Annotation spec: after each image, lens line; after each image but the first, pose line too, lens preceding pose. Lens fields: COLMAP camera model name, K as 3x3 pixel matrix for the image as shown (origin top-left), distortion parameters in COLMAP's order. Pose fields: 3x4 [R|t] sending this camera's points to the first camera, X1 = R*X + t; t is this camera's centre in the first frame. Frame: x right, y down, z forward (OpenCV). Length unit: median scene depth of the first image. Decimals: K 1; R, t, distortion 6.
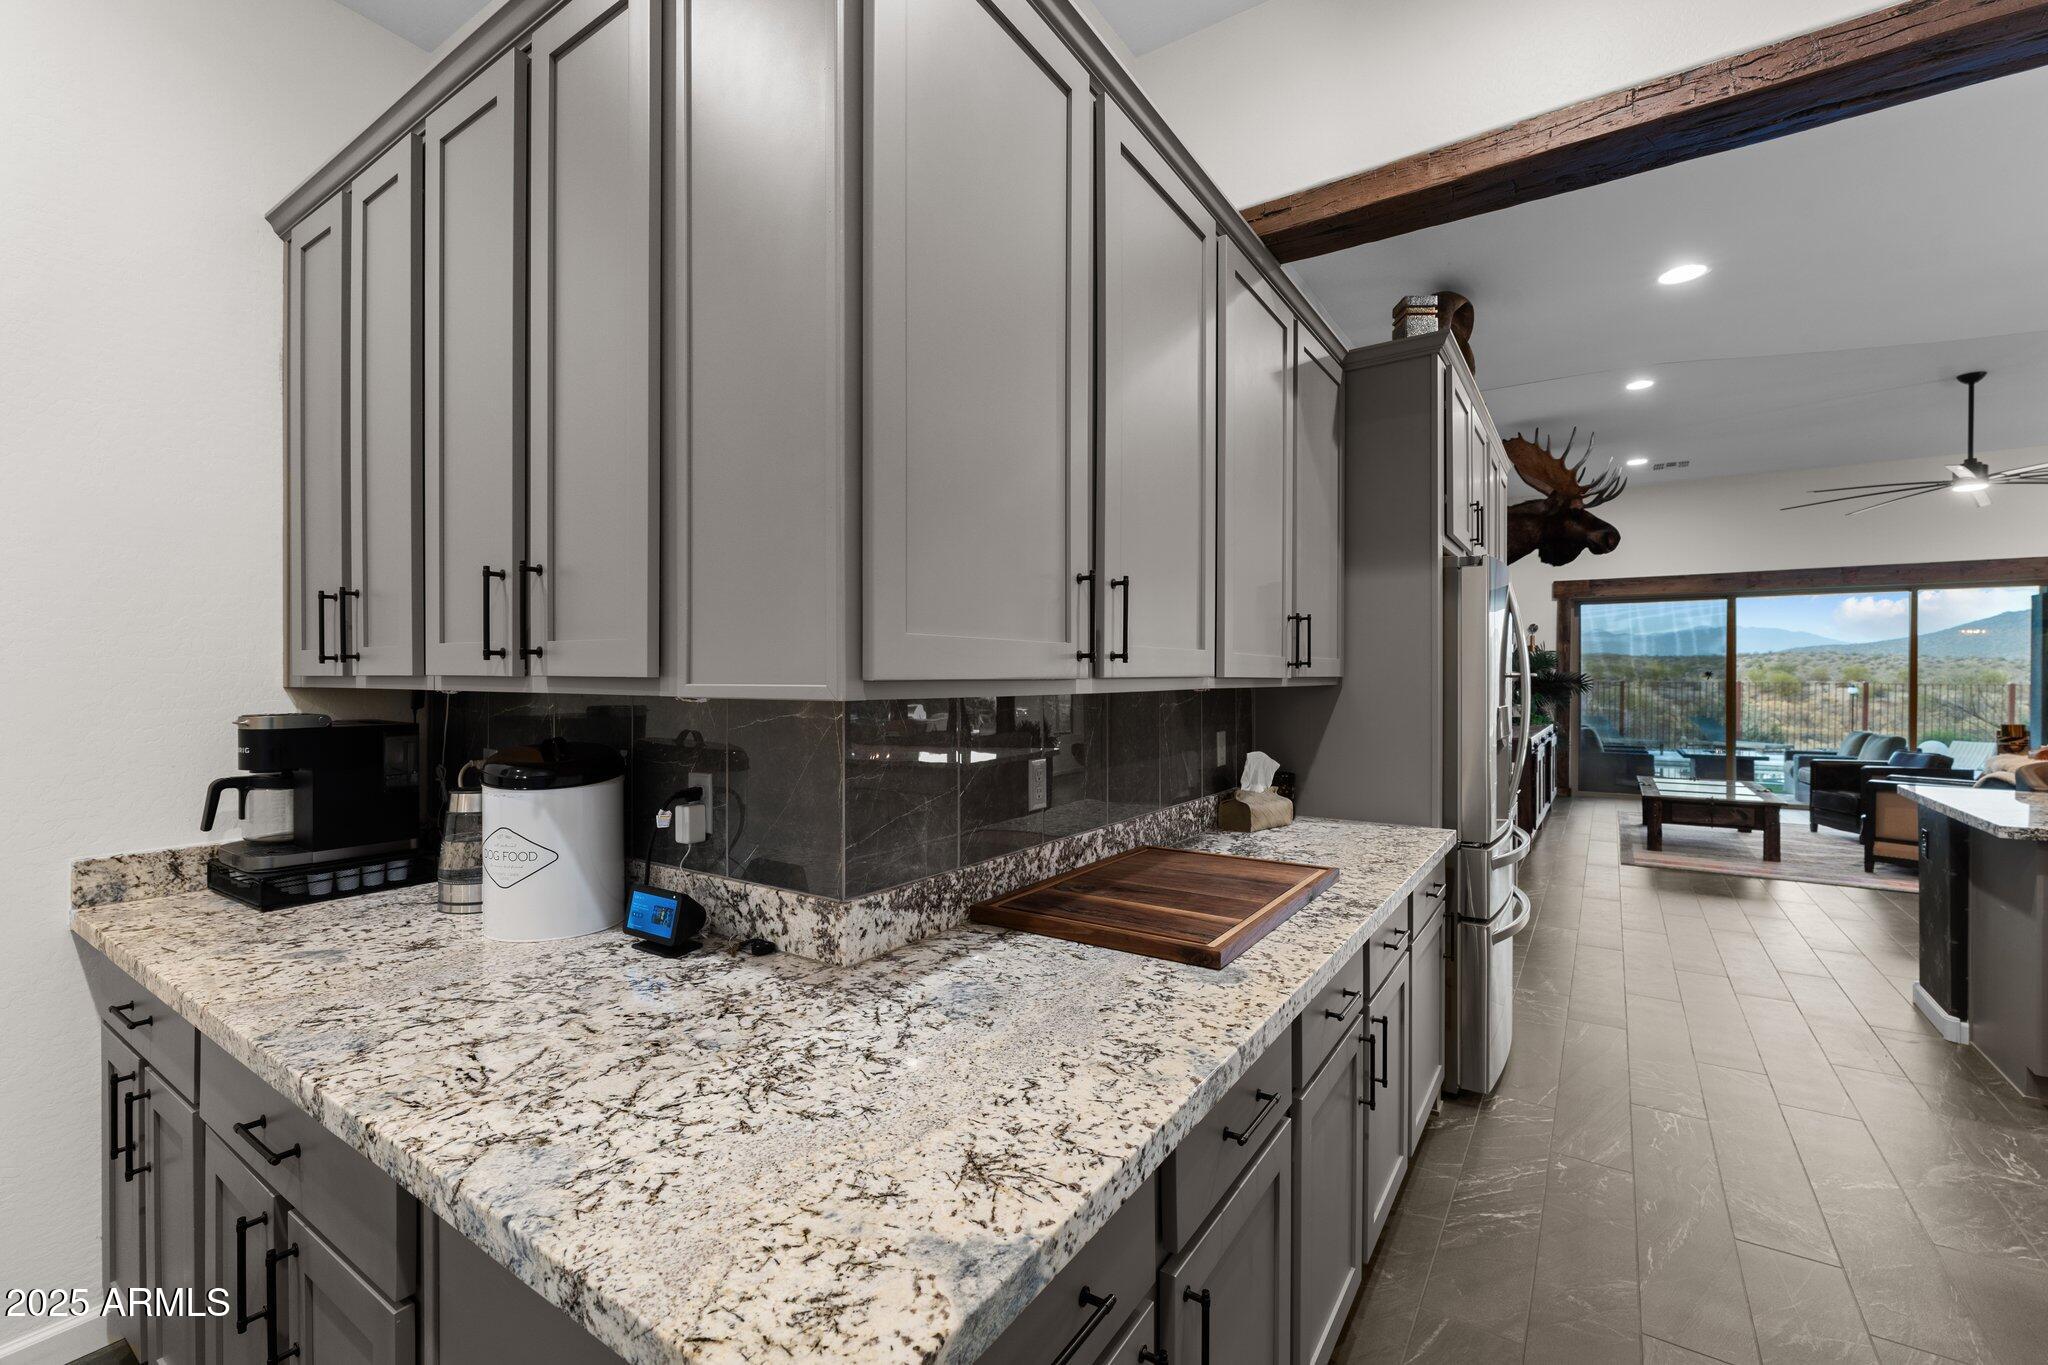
lens RADIAL K [[861.0, 0, 1041.1], [0, 861.0, 682.7], [0, 0, 1]] dist [0.001096, -0.002214]
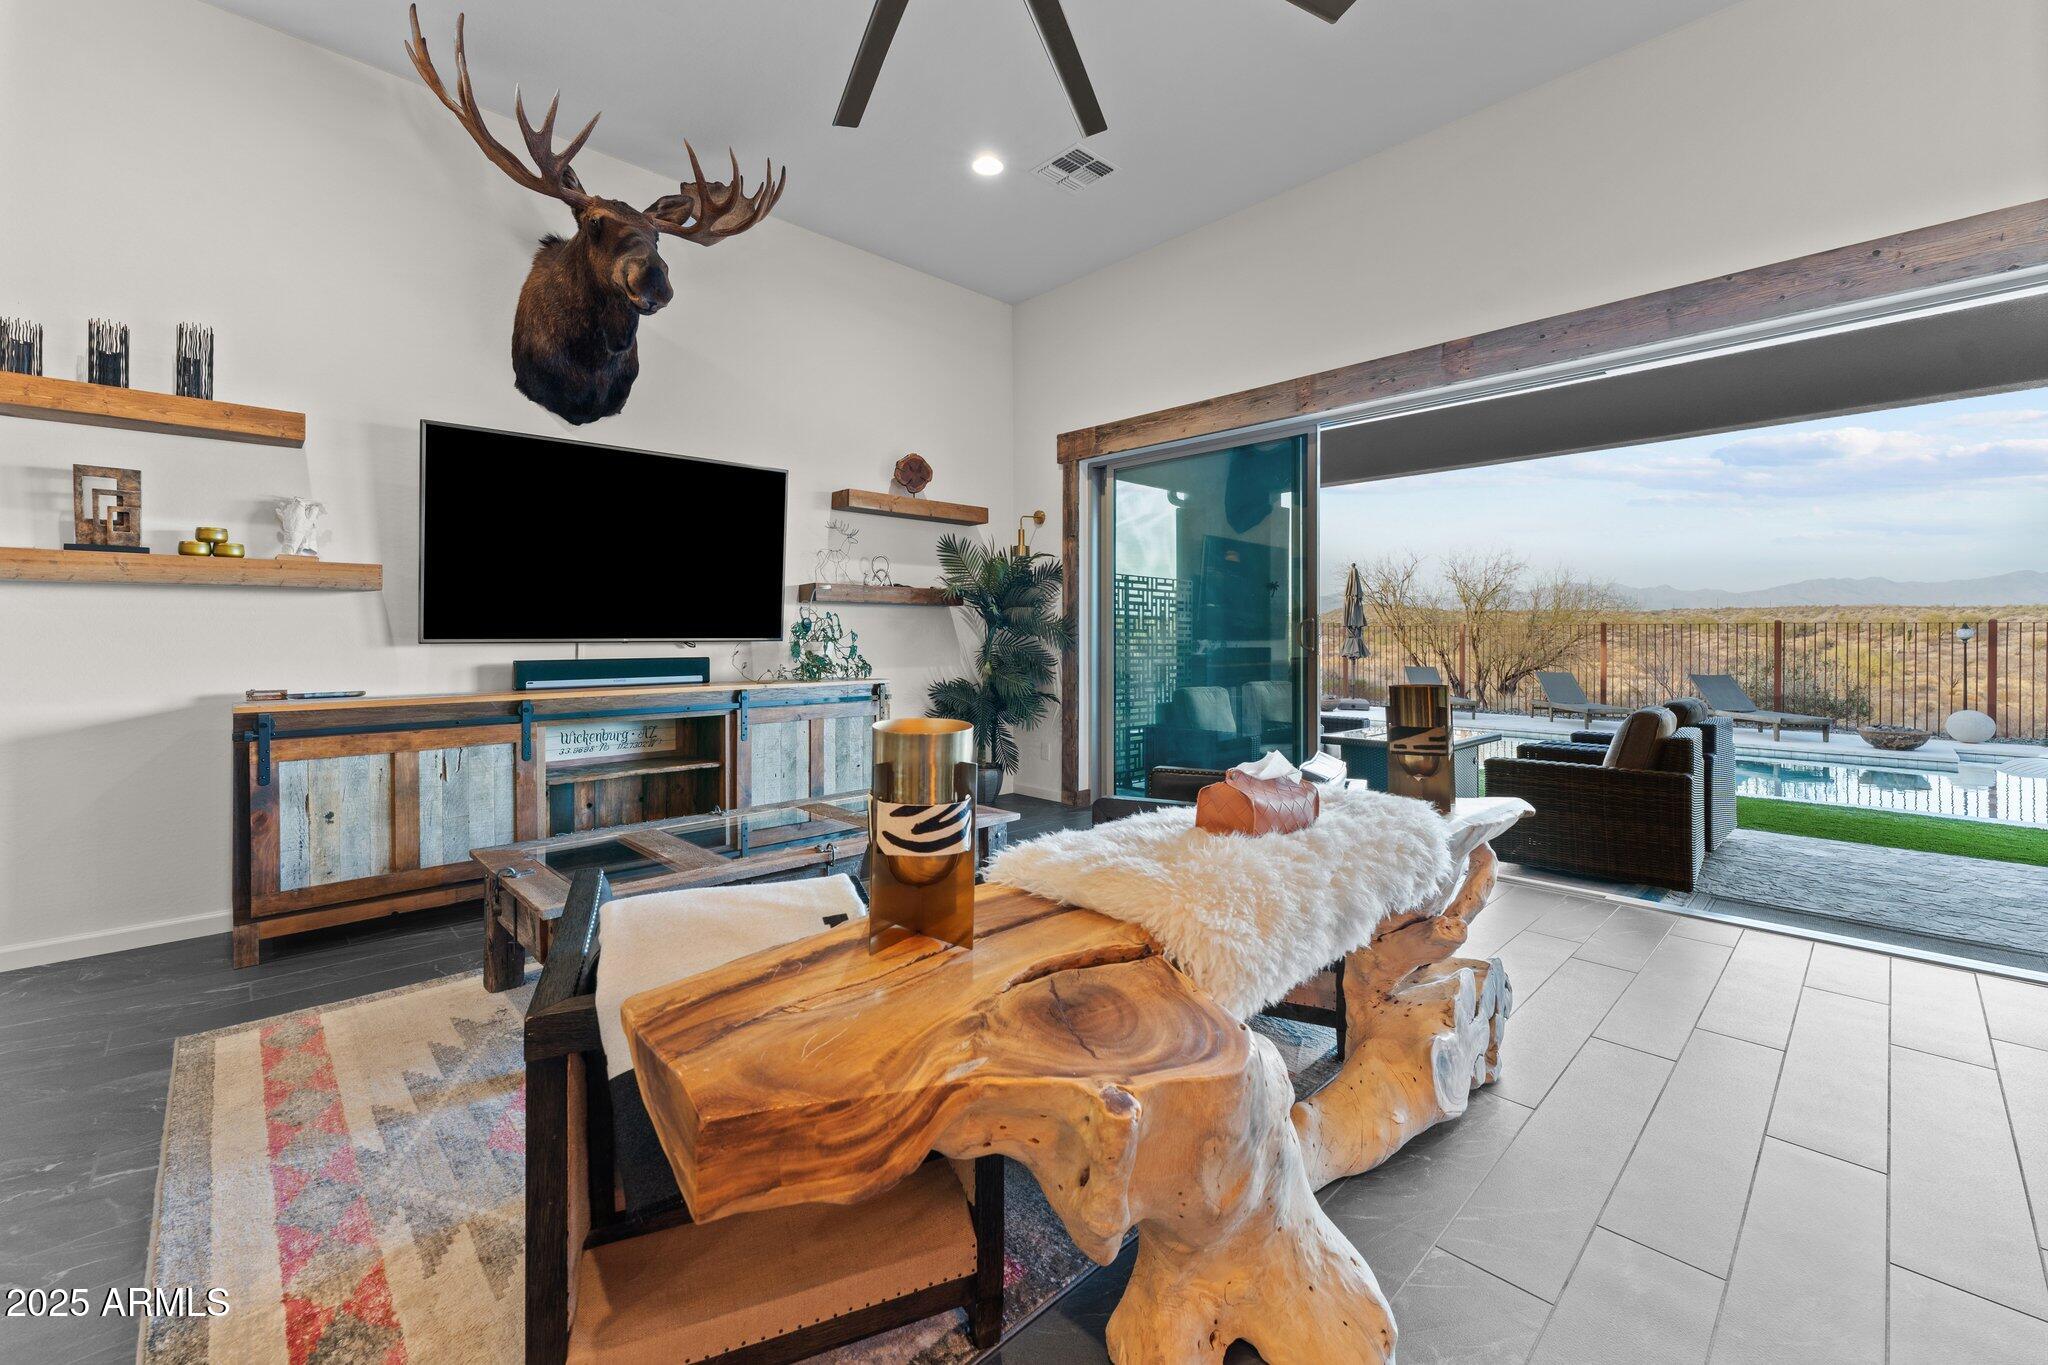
lens RADIAL K [[824.6, 0, 1062.3], [0, 824.6, 644.2], [0, 0, 1]] dist [0.000403, 0.000651]
pose [[0.979503, -0.001221, -0.201426, 0.948756], [0.002242, 0.999986, 0.004838, 0.028131], [0.201417, -0.005190, 0.979492, 0.604848]]
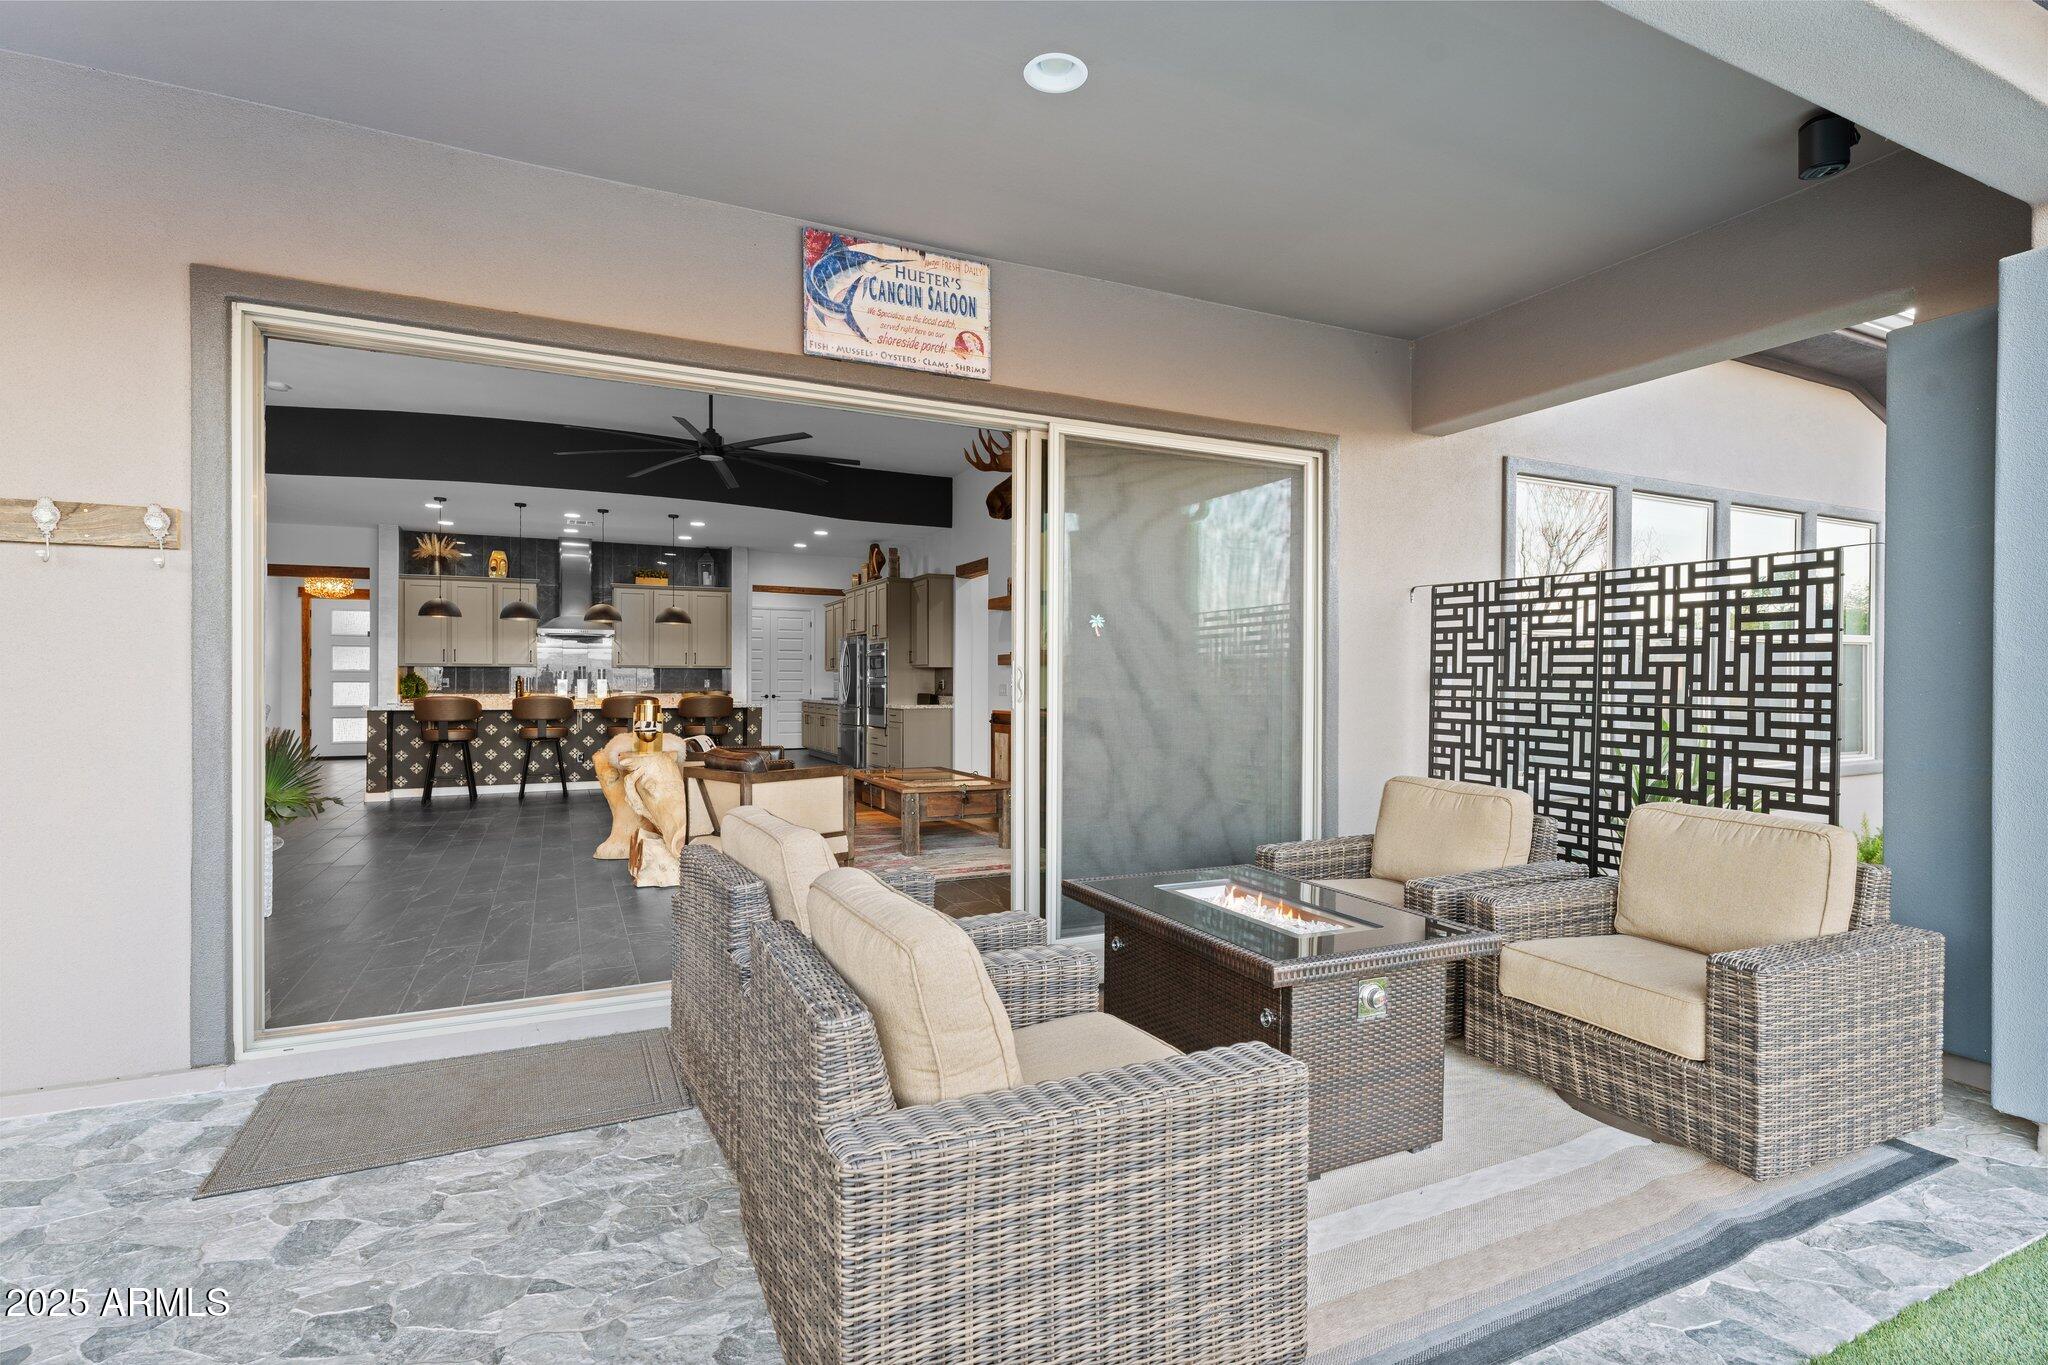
lens RADIAL K [[927.2, 0, 977.2], [0, 927.2, 684.1], [0, 0, 1]] dist [0.000273, -0.000143]
pose [[-0.540481, 0.000211, -0.841356, 1.459593], [-0.005133, 0.999981, 0.003549, 0.021774], [0.841341, 0.006237, -0.540469, 1.477443]]
